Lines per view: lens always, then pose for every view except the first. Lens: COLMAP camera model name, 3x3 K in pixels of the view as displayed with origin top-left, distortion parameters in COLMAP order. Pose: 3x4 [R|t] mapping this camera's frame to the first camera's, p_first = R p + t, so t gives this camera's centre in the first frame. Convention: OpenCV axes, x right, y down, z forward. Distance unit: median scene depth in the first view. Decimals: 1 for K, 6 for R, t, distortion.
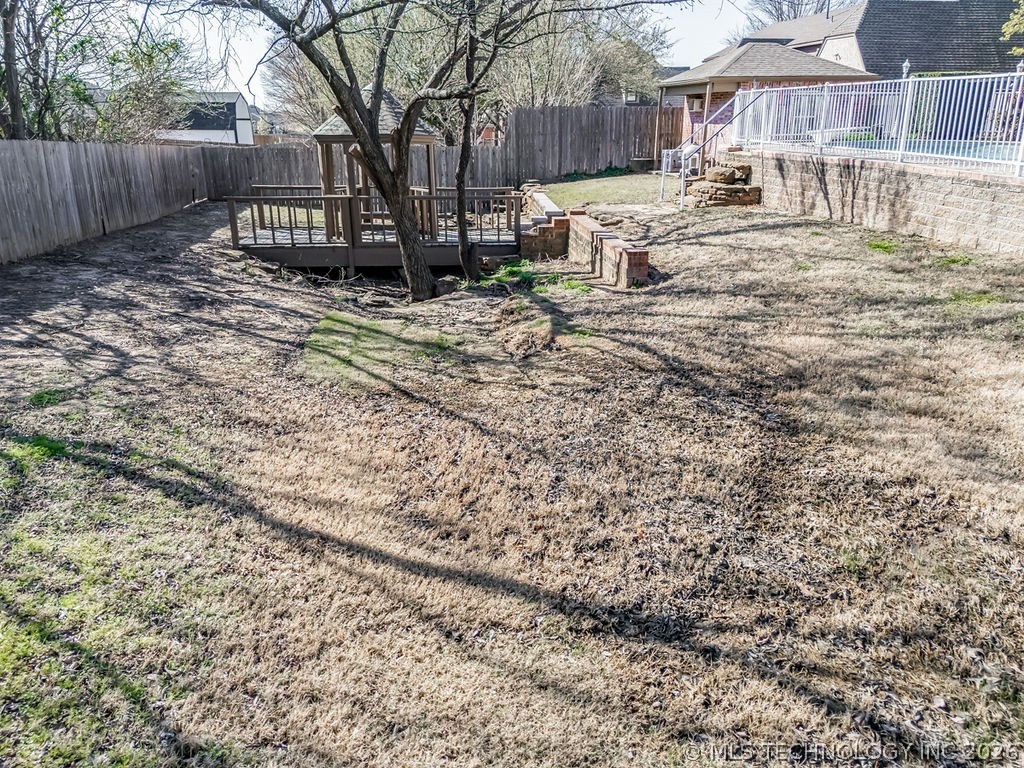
lens RADIAL K [[755.1, 0, 512.8], [0, 755.1, 380.4], [0, 0, 1]] dist [0.084249, -0.091956]
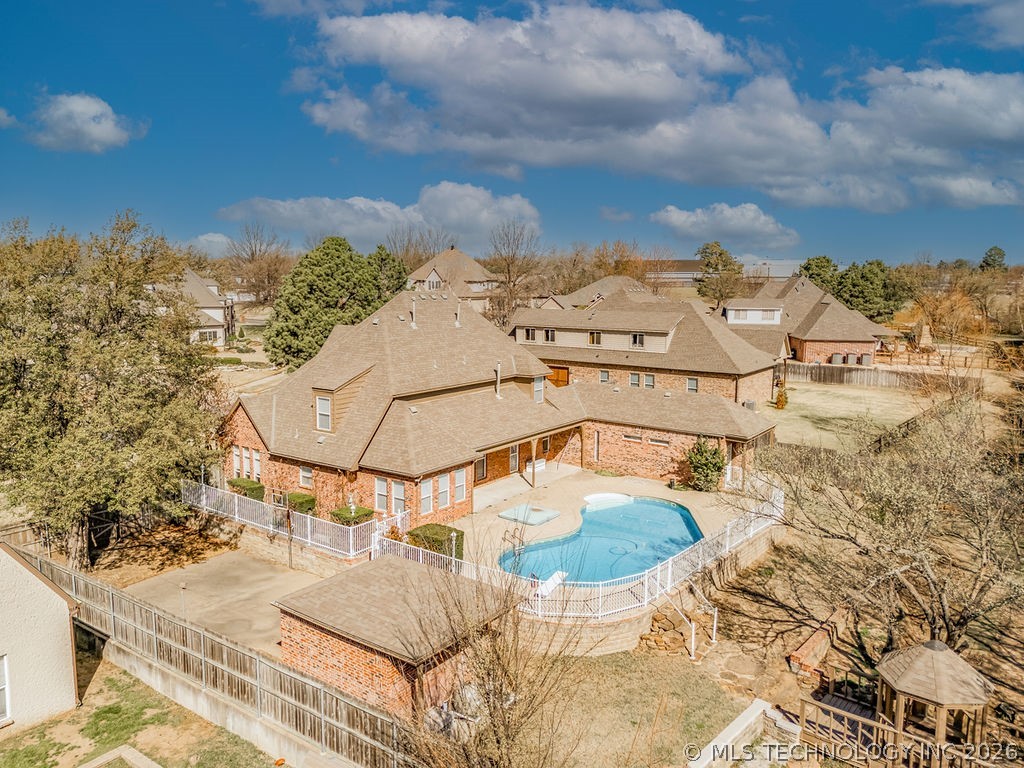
lens RADIAL K [[755.1, 0, 512.8], [0, 755.1, 380.4], [0, 0, 1]] dist [0.084249, -0.091956]
pose [[-0.689041, -0.103006, 0.717365, -0.629494], [0.237104, 0.903333, 0.357451, -1.560412], [-0.684839, 0.416389, -0.598010, 2.302587]]
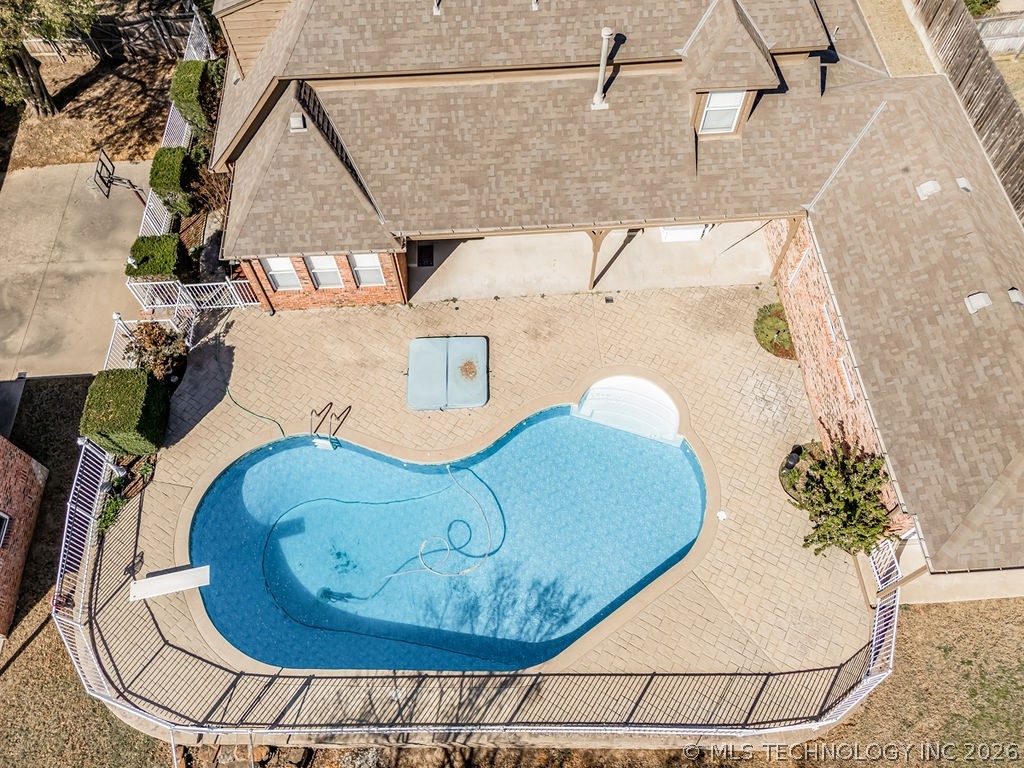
lens RADIAL K [[755.1, 0, 512.8], [0, 755.1, 380.4], [0, 0, 1]] dist [0.084249, -0.091956]
pose [[0.119876, -0.869503, 0.479159, 0.322676], [0.342841, 0.489204, 0.801960, -1.394034], [-0.931714, 0.068140, 0.356745, 0.386598]]
